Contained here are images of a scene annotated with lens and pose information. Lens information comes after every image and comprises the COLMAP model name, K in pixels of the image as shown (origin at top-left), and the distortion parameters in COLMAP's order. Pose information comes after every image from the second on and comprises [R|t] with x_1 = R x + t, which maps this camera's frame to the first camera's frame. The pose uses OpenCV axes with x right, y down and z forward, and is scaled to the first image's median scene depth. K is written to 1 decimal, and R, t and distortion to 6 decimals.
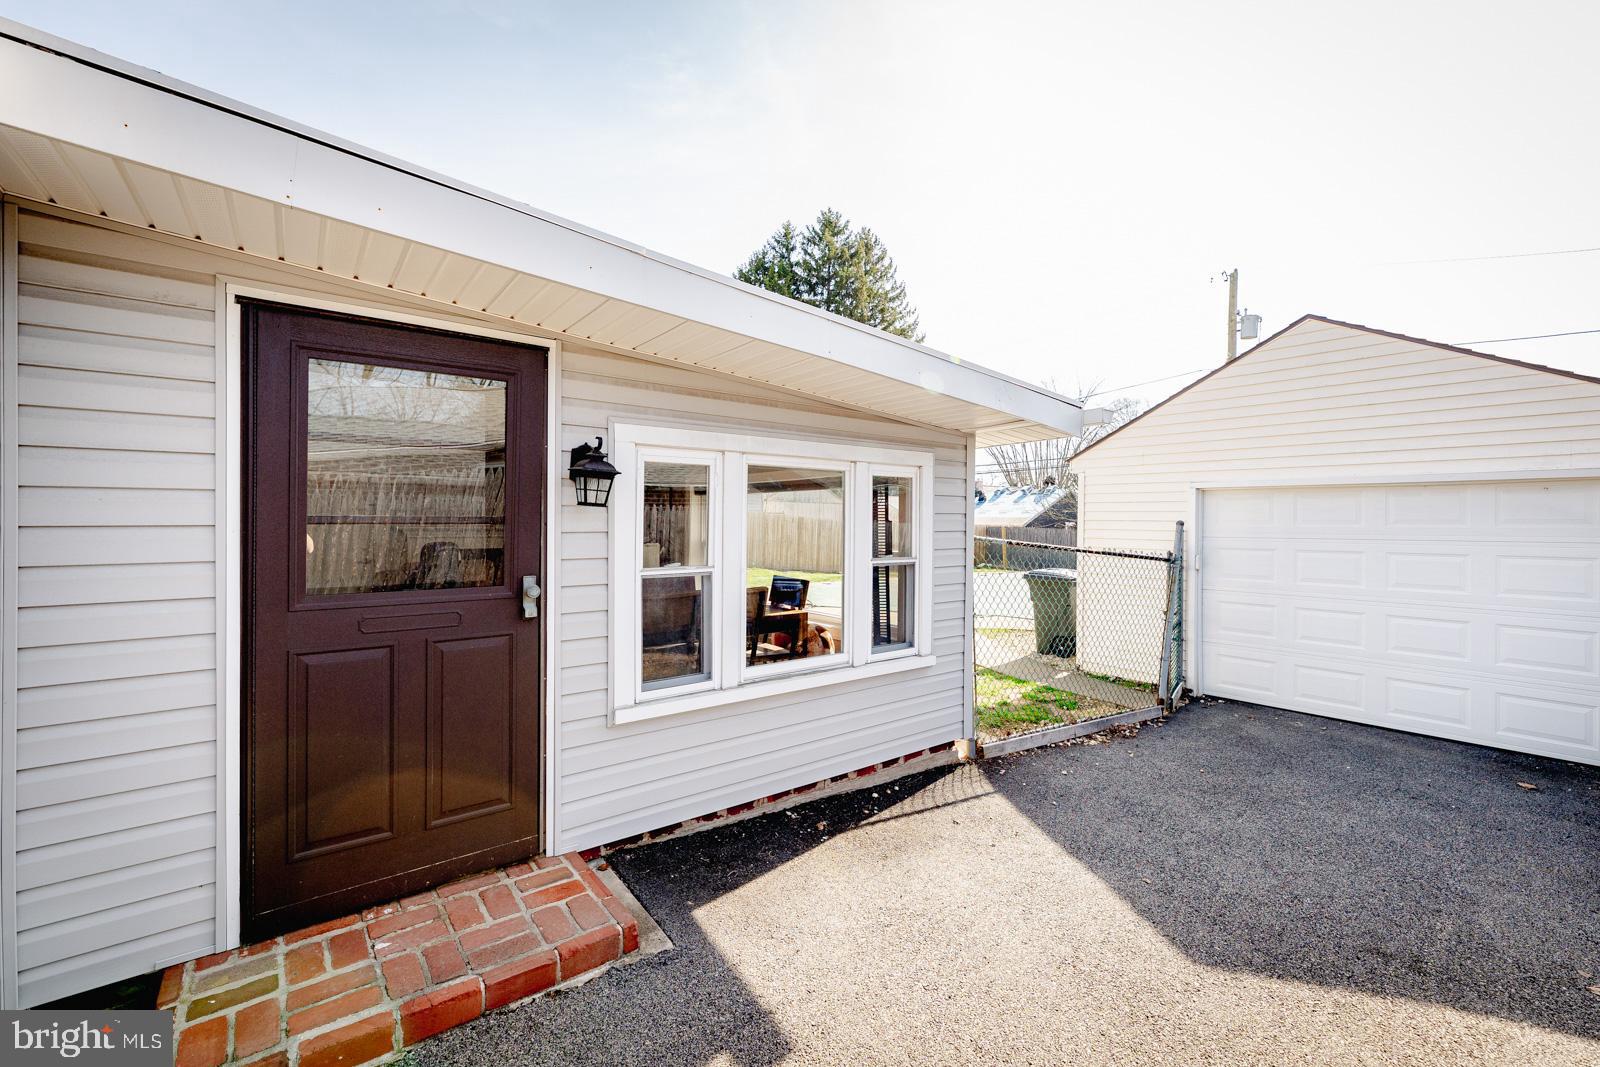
lens RADIAL K [[654.2, 0, 789.4], [0, 654.2, 522.4], [0, 0, 1]] dist [0.001756, -0.000234]
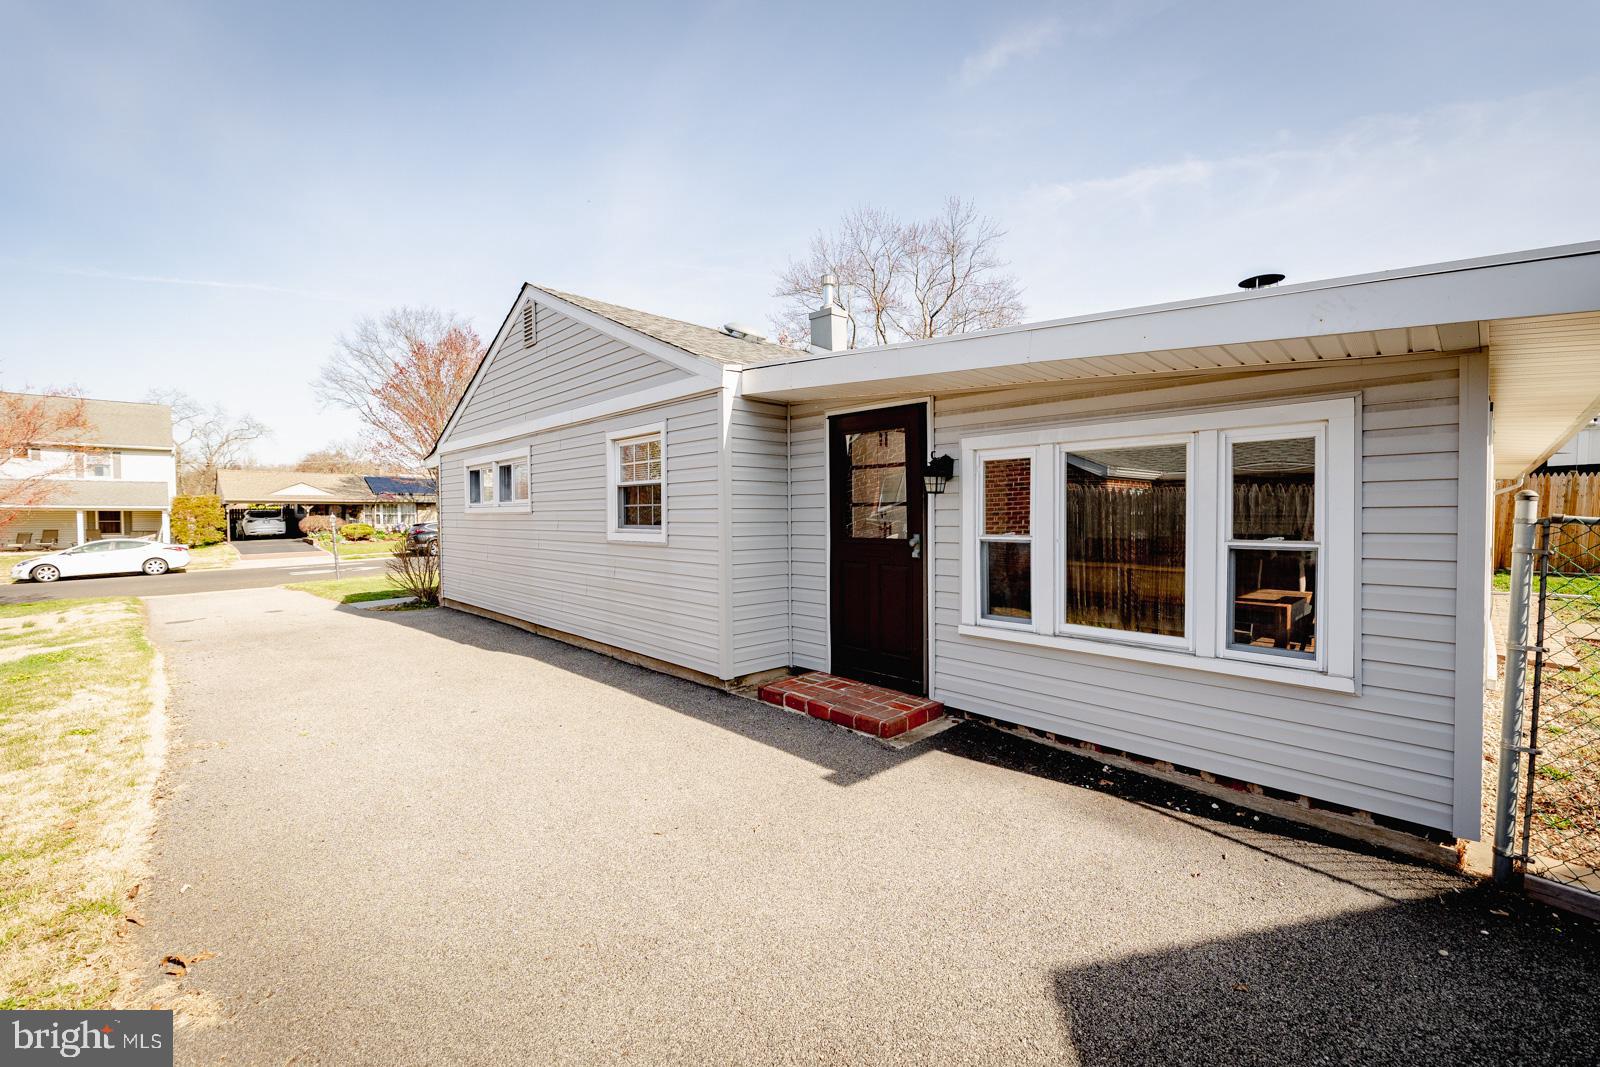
lens RADIAL K [[654.2, 0, 832.0], [0, 654.2, 525.3], [0, 0, 1]] dist [0.001756, -0.000234]
pose [[0.143845, 0.009704, -0.989553, 1.137202], [0.001453, 0.999949, 0.010017, 0.034055], [0.989599, -0.002878, 0.143823, 0.442455]]
